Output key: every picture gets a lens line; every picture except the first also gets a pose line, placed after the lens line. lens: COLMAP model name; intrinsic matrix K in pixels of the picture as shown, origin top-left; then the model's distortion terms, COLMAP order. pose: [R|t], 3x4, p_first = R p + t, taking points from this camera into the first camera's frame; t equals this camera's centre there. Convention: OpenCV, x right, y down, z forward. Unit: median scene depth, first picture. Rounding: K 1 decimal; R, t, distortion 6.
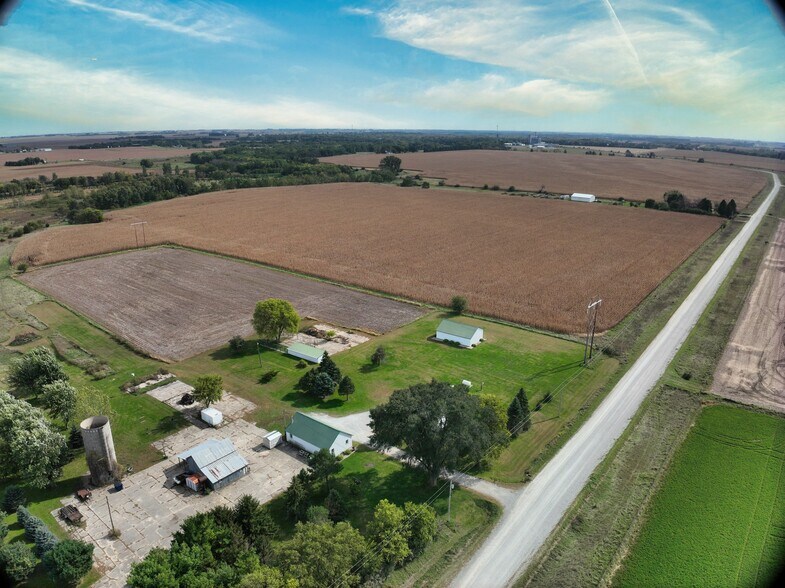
lens RADIAL K [[548.5, 0, 391.0], [0, 548.5, 288.3], [0, 0, 1]] dist [-0.101501, -0.017389]
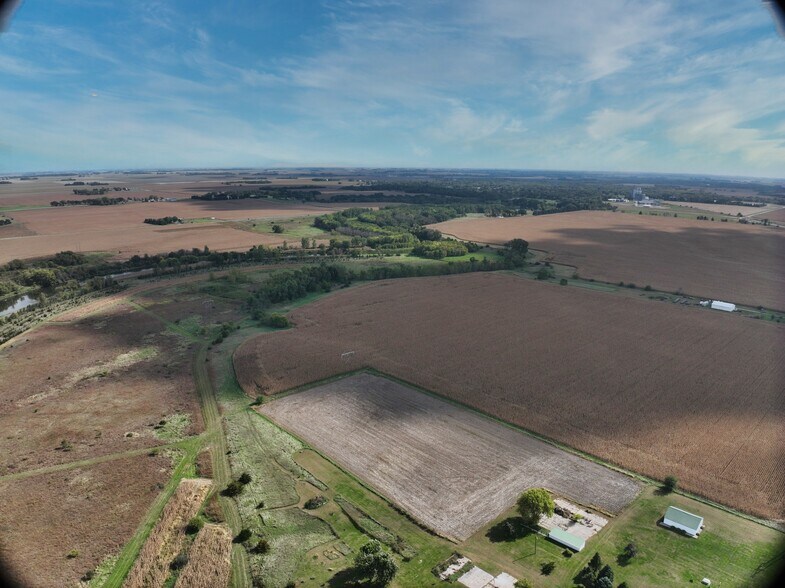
lens RADIAL K [[548.5, 0, 391.5], [0, 548.5, 292.1], [0, 0, 1]] dist [-0.101501, -0.017389]
pose [[0.988221, 0.037850, -0.148276, -0.336457], [-0.046173, 0.997521, -0.053097, -0.307867], [0.145898, 0.059318, 0.987520, -0.229946]]
